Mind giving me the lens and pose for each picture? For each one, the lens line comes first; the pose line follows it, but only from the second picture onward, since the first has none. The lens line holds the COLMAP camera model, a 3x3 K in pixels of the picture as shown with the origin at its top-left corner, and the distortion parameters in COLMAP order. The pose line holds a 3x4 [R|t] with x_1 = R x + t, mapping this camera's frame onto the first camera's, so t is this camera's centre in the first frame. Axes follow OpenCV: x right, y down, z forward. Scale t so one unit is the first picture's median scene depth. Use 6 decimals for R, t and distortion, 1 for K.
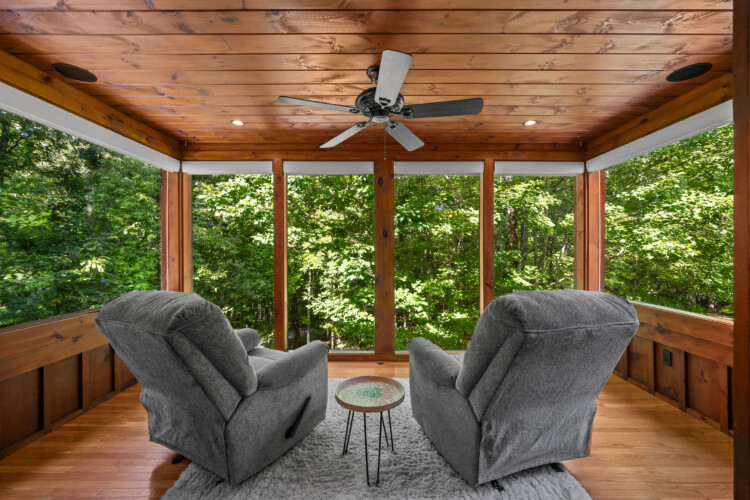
lens RADIAL K [[316.8, 0, 375.8], [0, 316.8, 251.2], [0, 0, 1]] dist [-0.000397, -0.000031]
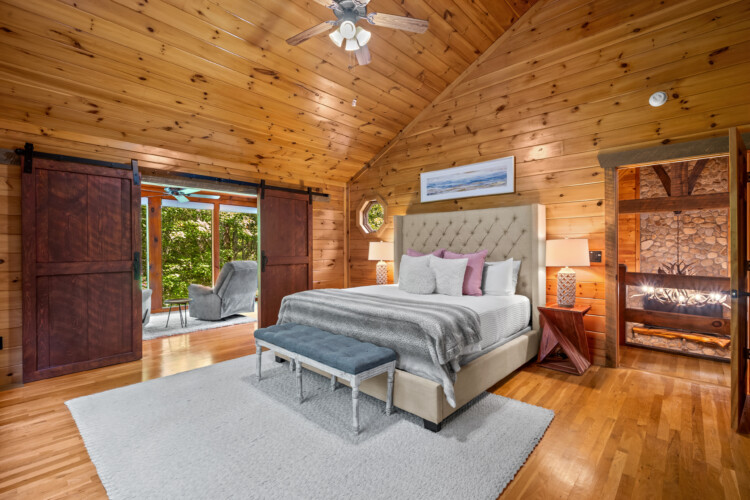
lens RADIAL K [[334.9, 0, 374.9], [0, 334.9, 251.6], [0, 0, 1]] dist [-0.001915, -0.000208]
pose [[0.673735, -0.004496, 0.738959, -0.295142], [0.002255, 0.999989, 0.004029, 0.001251], [-0.738969, -0.001048, 0.673738, -0.641501]]
